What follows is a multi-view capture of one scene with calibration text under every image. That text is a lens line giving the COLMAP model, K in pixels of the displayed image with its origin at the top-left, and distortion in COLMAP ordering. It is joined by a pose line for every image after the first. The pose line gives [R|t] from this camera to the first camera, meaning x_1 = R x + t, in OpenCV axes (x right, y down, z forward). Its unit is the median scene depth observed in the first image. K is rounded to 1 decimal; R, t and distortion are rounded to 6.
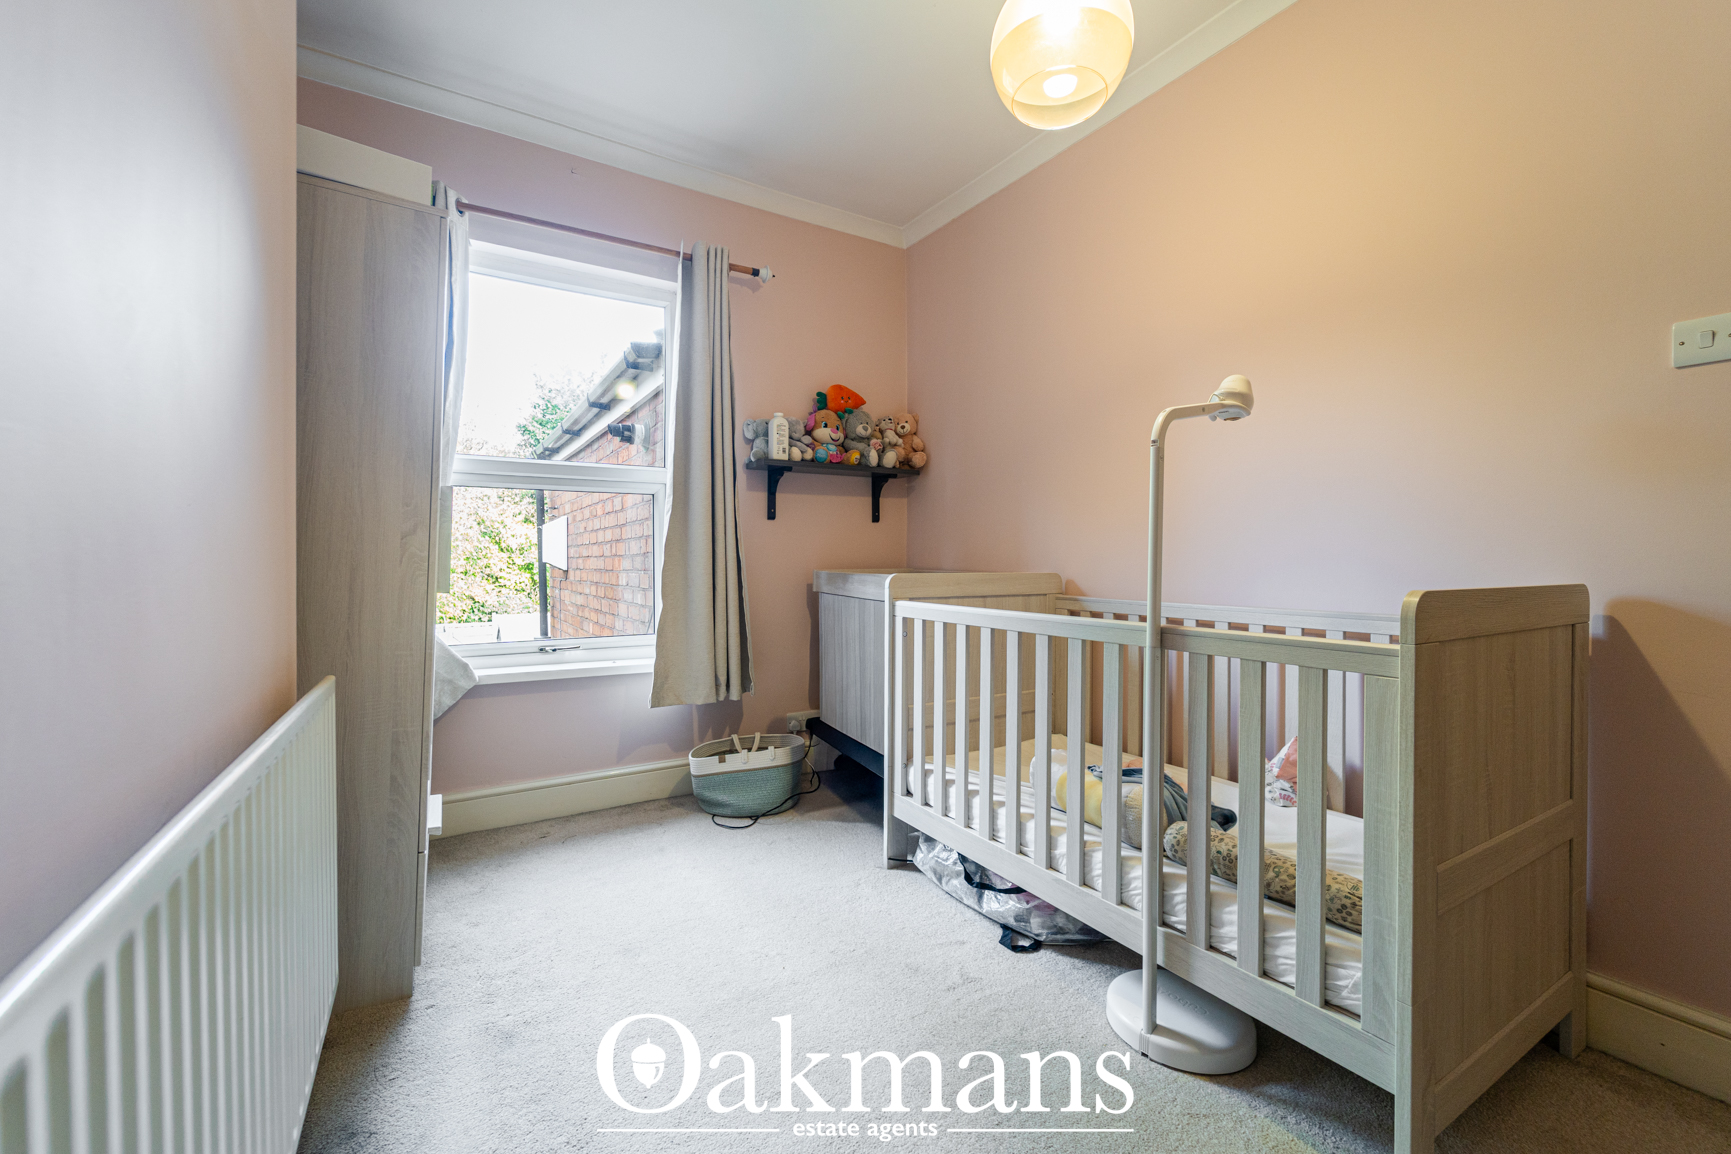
lens RADIAL K [[704.9, 0, 861.3], [0, 704.9, 569.9], [0, 0, 1]] dist [0.000645, 0.000135]
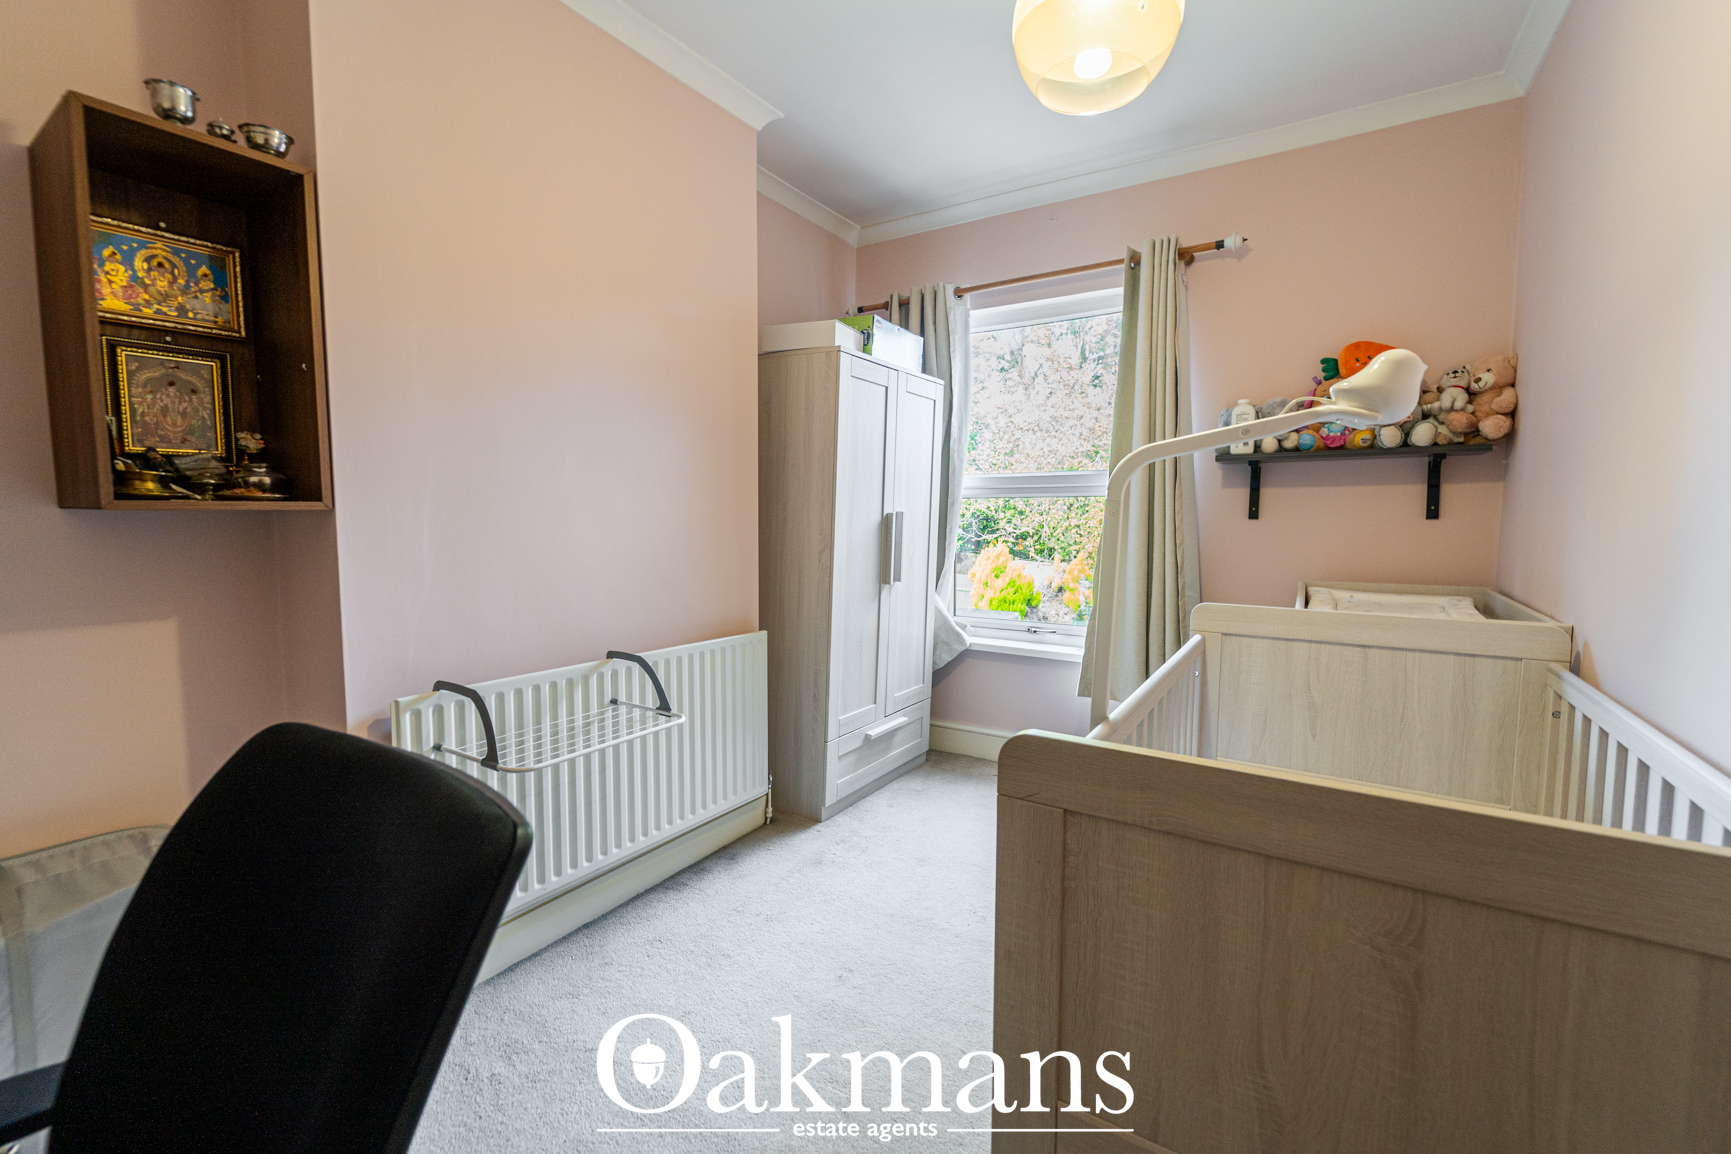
lens RADIAL K [[725.3, 0, 866.8], [0, 725.3, 582.3], [0, 0, 1]] dist [-0.000557, -0.000002]
pose [[0.444420, 0.084903, -0.891786, 0.494874], [-0.014566, 0.996052, 0.087571, -0.069235], [0.895700, -0.025929, 0.443902, 0.179475]]
